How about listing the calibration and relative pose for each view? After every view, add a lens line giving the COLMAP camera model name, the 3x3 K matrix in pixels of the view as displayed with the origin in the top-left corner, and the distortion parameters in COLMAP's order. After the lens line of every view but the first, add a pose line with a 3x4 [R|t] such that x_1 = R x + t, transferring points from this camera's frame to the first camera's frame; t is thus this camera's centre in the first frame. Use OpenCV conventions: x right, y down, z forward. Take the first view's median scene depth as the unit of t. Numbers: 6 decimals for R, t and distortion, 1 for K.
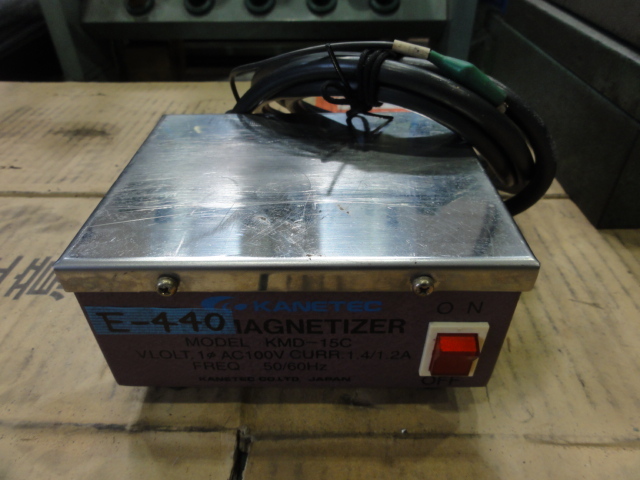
lens RADIAL K [[455.2, 0, 320.0], [0, 455.2, 240.0], [0, 0, 1]] dist [-0.002280, -0.003134]
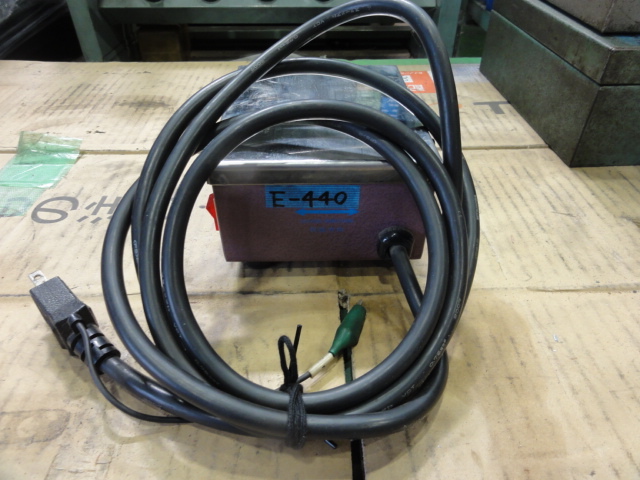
lens RADIAL K [[455.2, 0, 320.0], [0, 455.2, 240.0], [0, 0, 1]] dist [-0.002280, -0.003134]
pose [[0.998231, -0.025362, 0.053766, -0.318560], [0.023776, 0.999269, 0.029944, 0.206127], [-0.054487, -0.028613, 0.998104, -0.478348]]
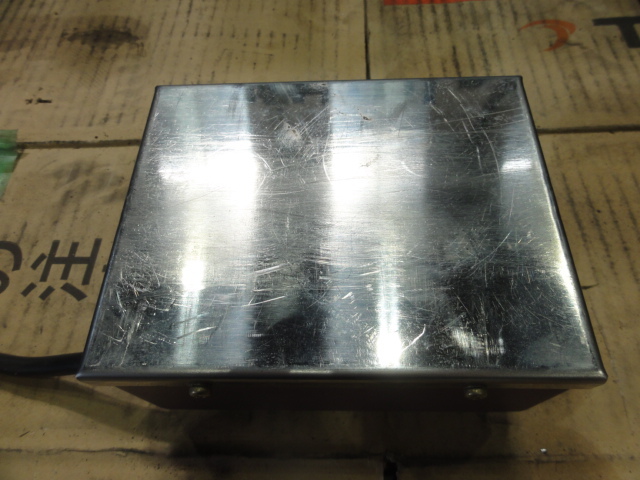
lens RADIAL K [[455.2, 0, 320.0], [0, 455.2, 240.0], [0, 0, 1]] dist [-0.002280, -0.003134]
pose [[0.998942, -0.038206, -0.025605, -0.282042], [0.045188, 0.918966, 0.391740, -0.454194], [0.008563, -0.392482, 0.919720, 0.237363]]
